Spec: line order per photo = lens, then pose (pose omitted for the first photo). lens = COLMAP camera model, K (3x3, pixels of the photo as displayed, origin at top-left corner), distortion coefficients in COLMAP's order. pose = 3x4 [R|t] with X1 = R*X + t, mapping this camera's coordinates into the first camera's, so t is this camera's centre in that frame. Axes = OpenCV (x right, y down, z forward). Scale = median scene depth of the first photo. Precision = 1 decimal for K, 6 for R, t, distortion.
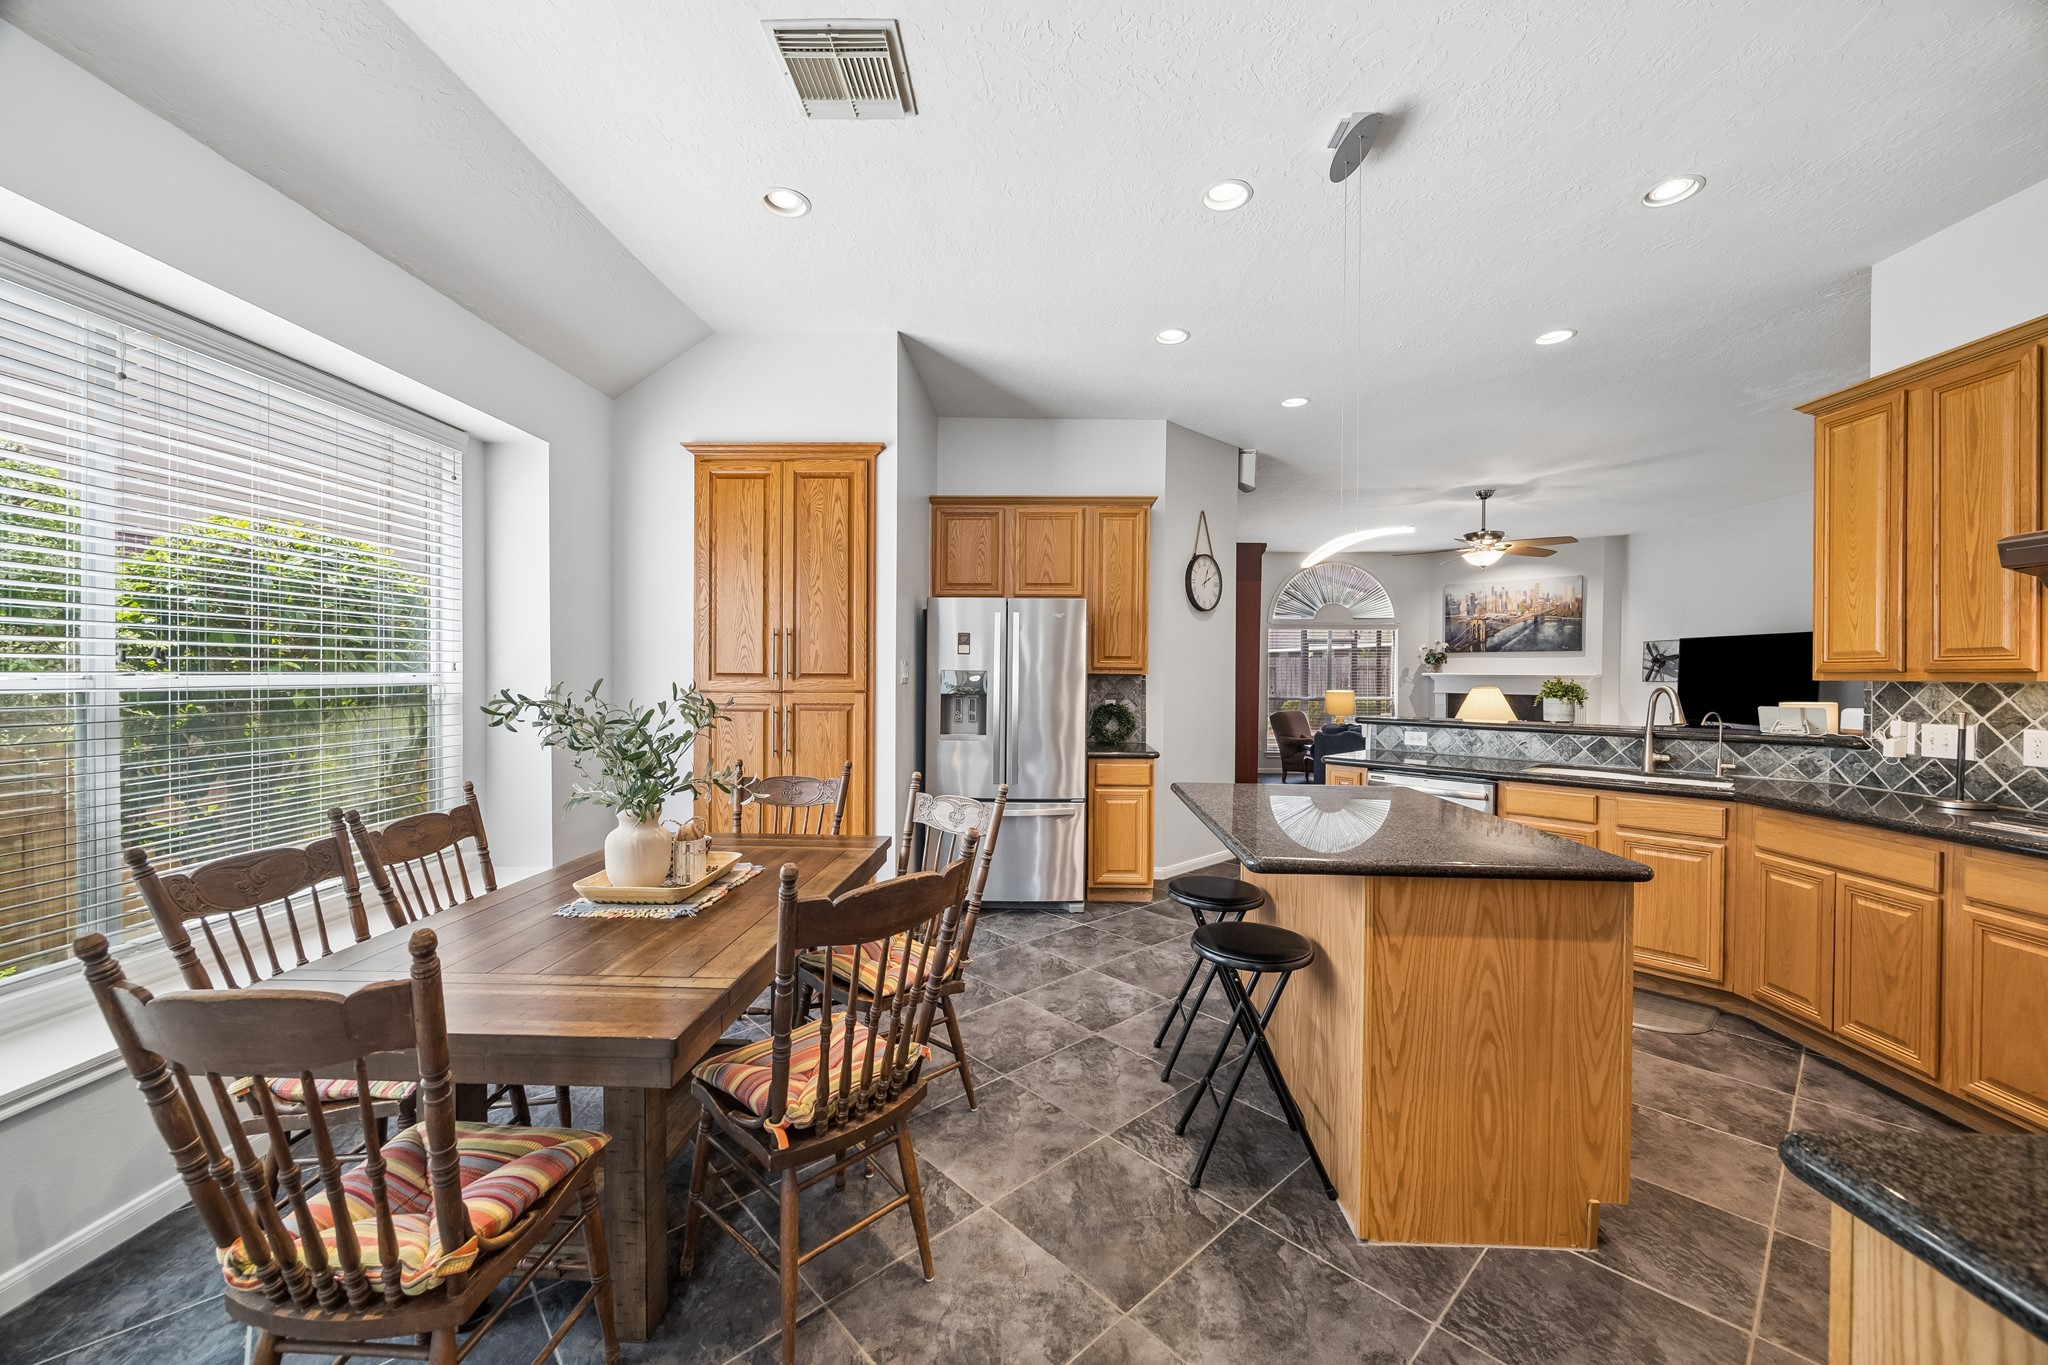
lens RADIAL K [[791.0, 0, 1030.1], [0, 791.0, 678.0], [0, 0, 1]] dist [-0.002257, -0.000122]
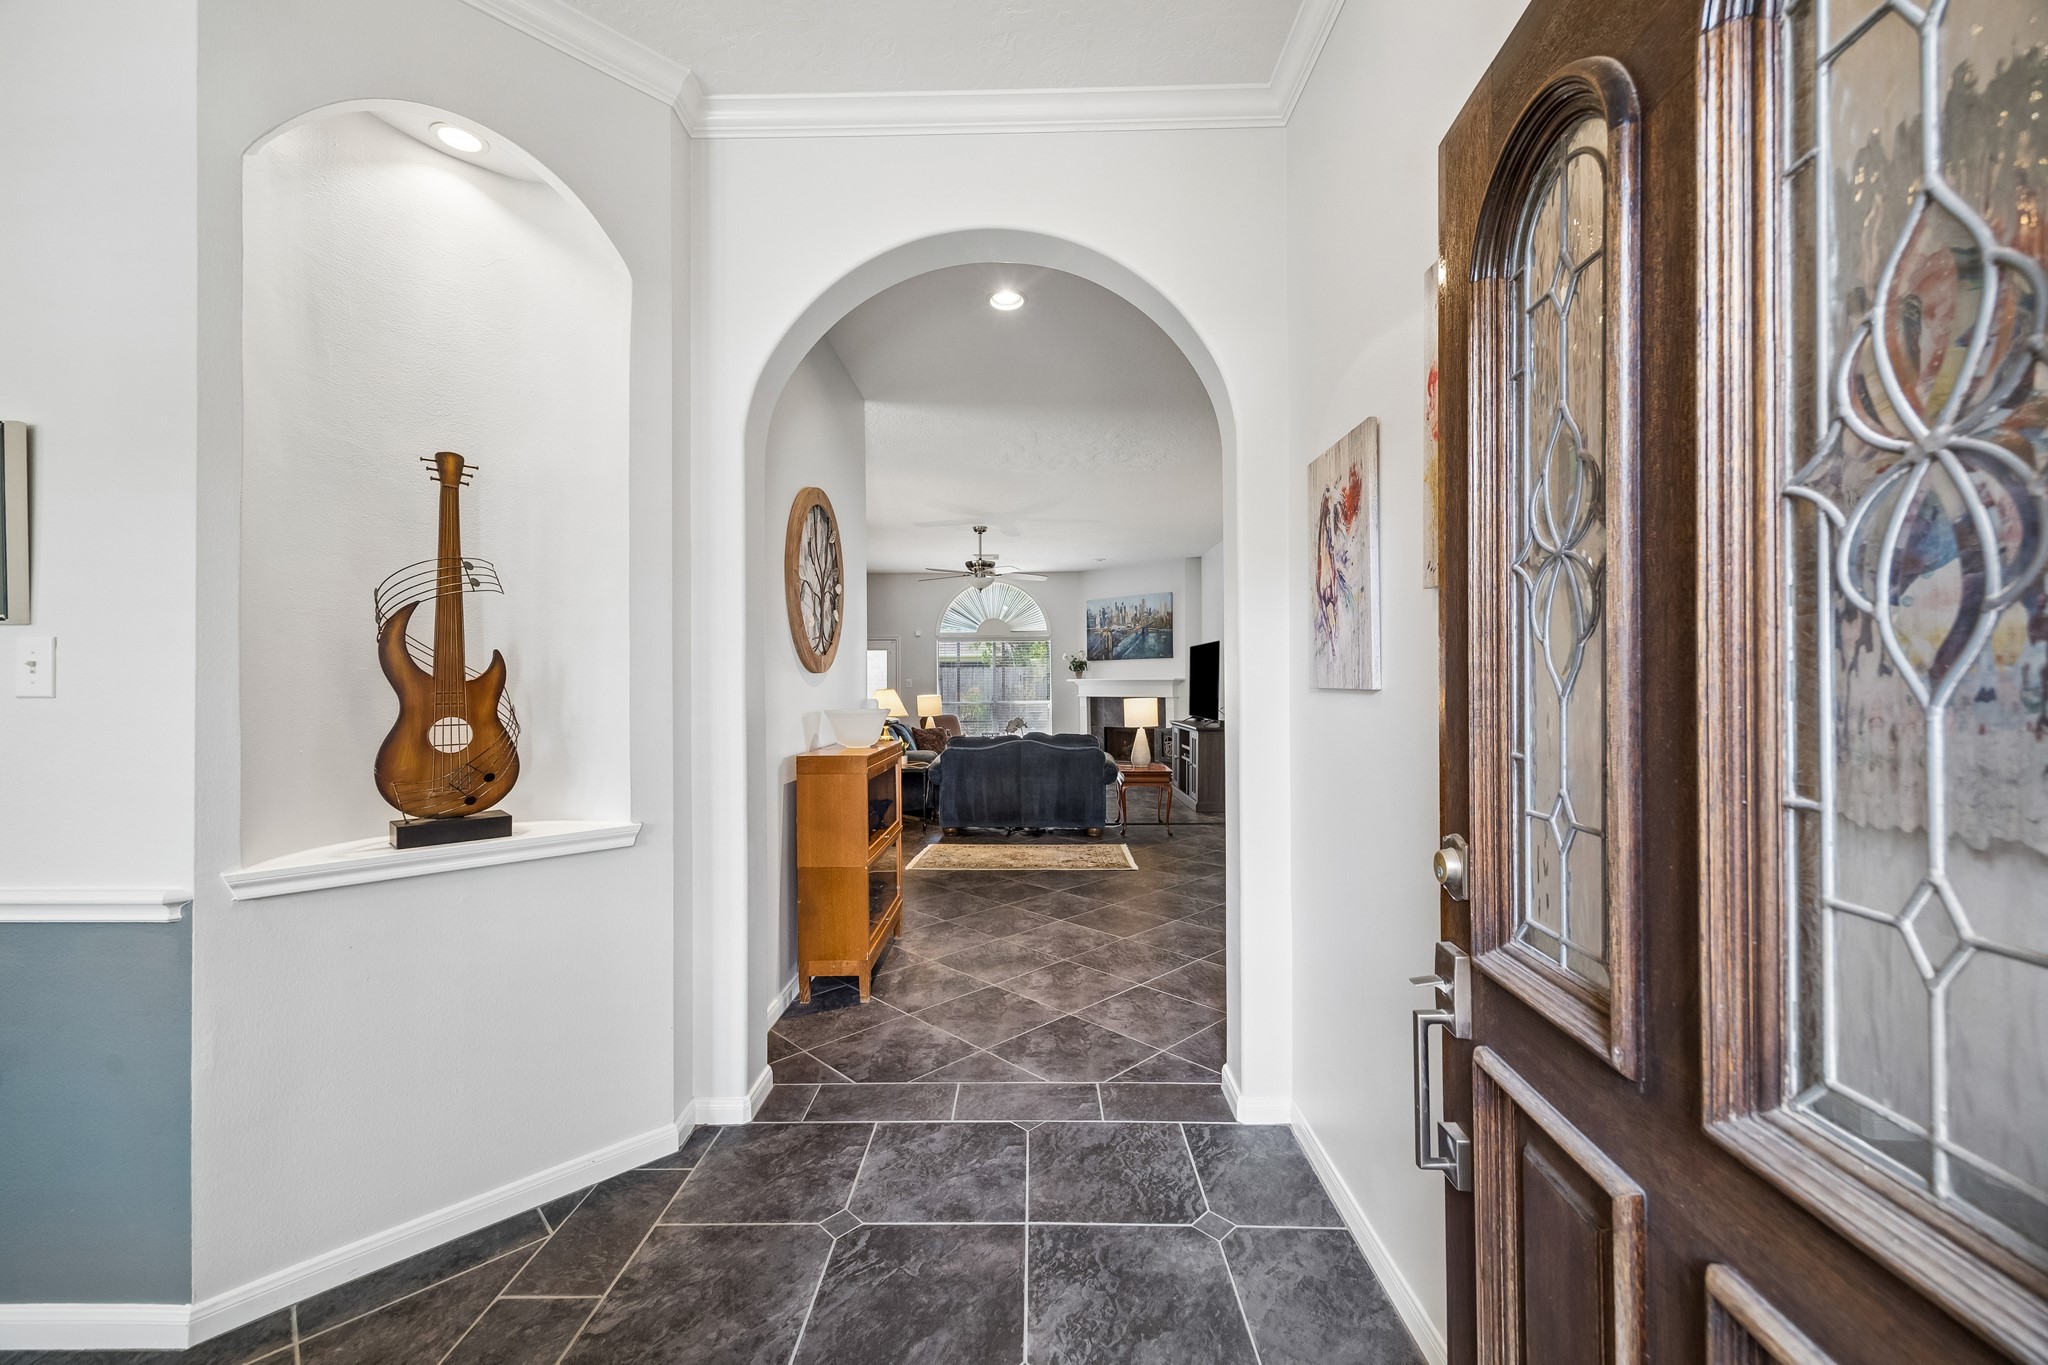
lens RADIAL K [[791.0, 0, 1025.4], [0, 791.0, 682.9], [0, 0, 1]] dist [-0.002257, -0.000122]
pose [[0.999892, -0.013916, 0.004762, 0.452111], [0.013964, 0.999850, -0.010229, 0.010996], [-0.004619, 0.010294, 0.999936, -0.148122]]
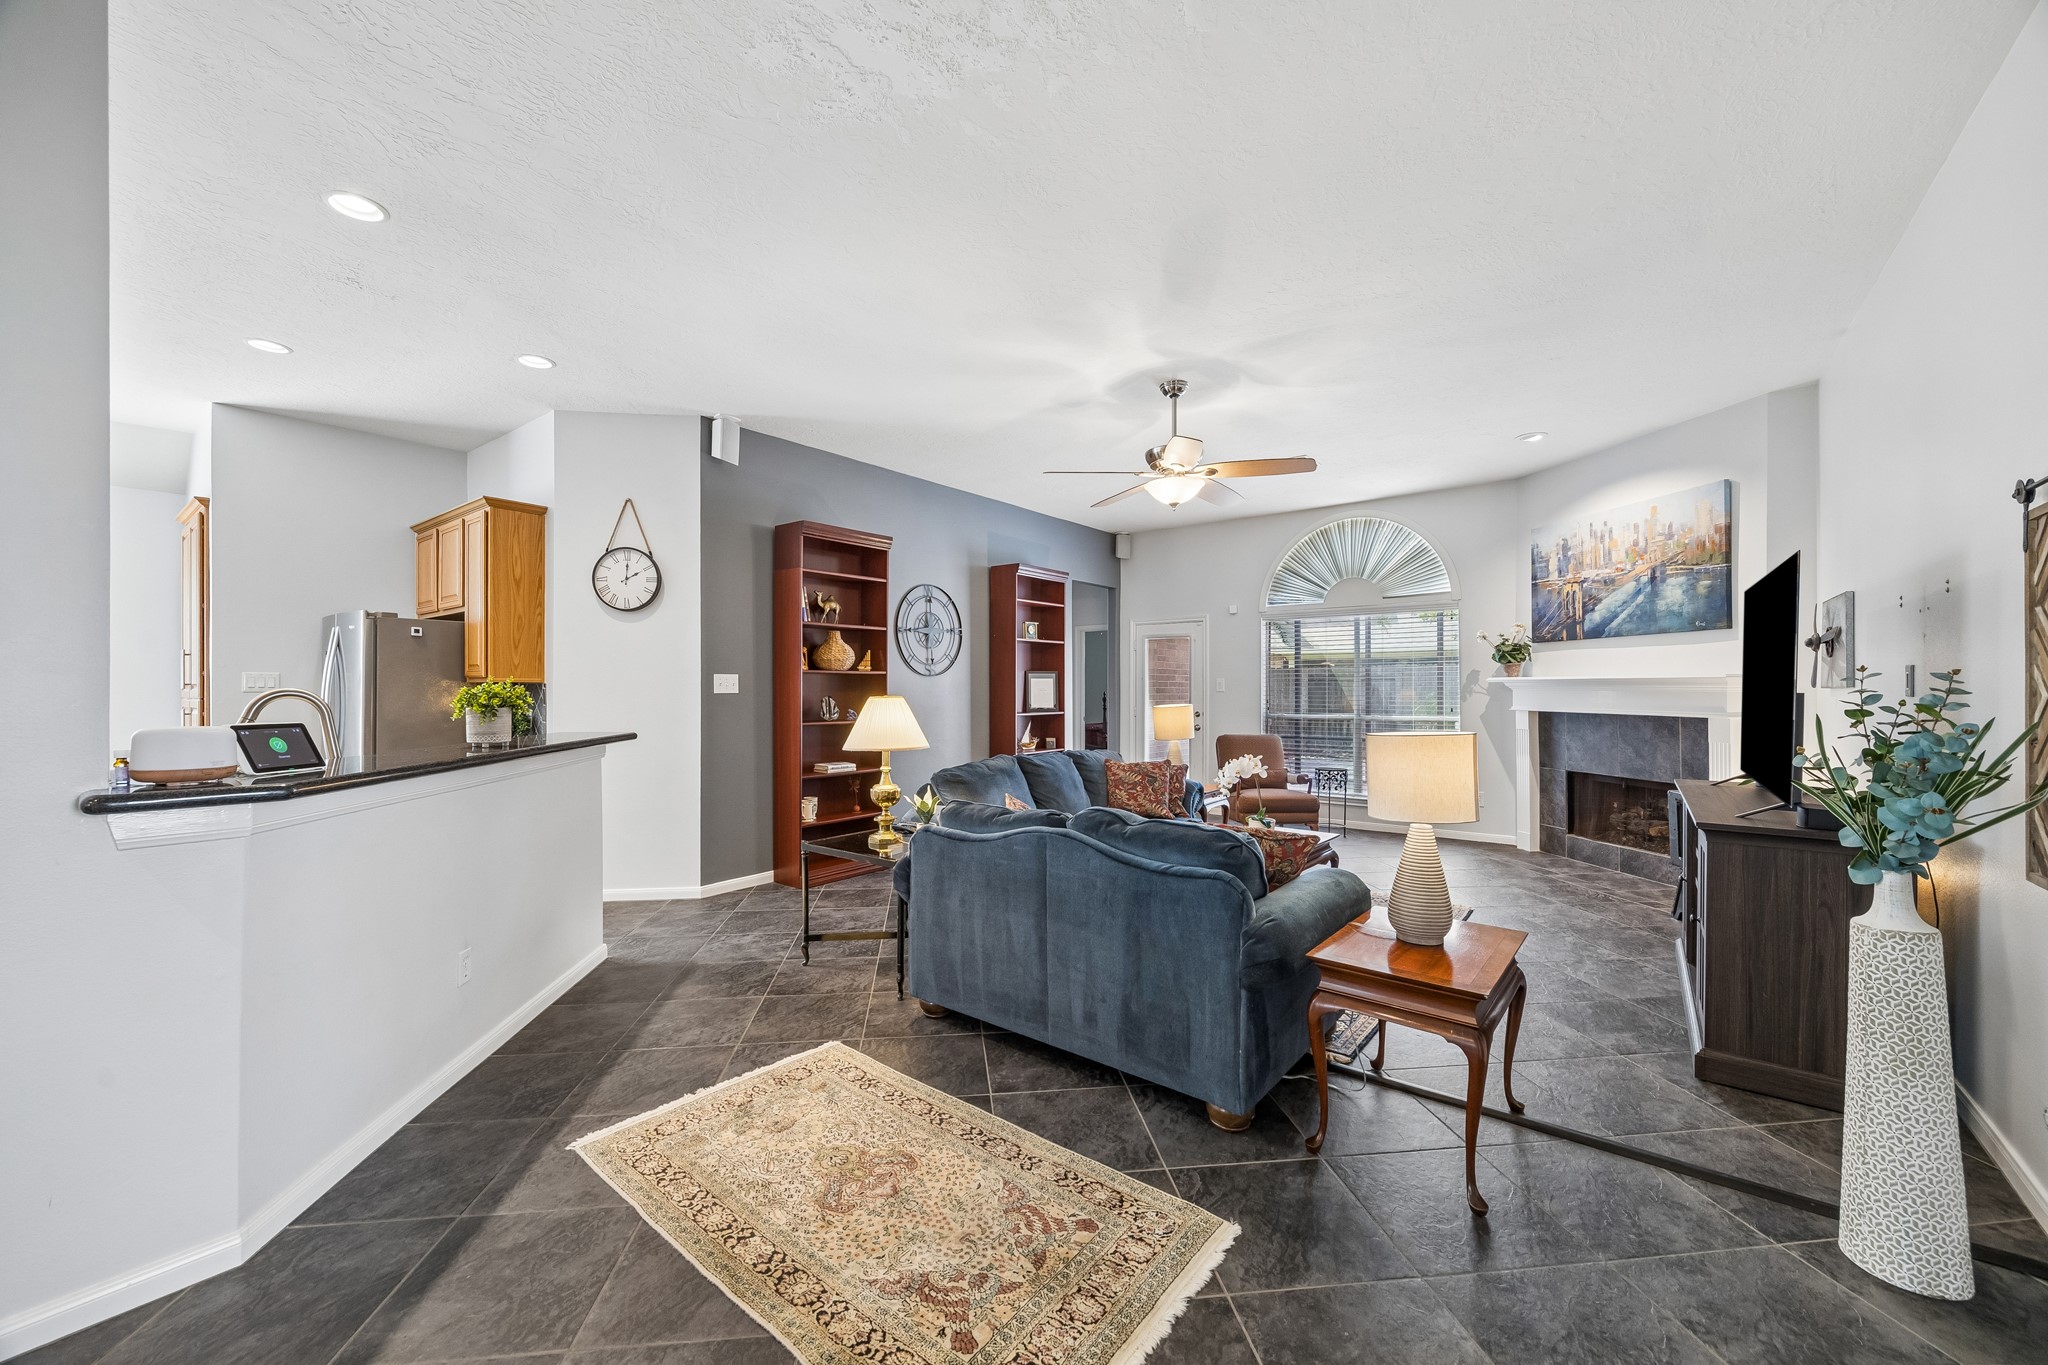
lens RADIAL K [[791.0, 0, 1017.8], [0, 791.0, 685.5], [0, 0, 1]] dist [-0.002257, -0.000122]
pose [[0.794111, -0.010237, -0.607686, 0.609135], [0.001959, 0.999896, -0.014285, 0.008103], [0.607769, 0.010153, 0.794049, 0.305434]]
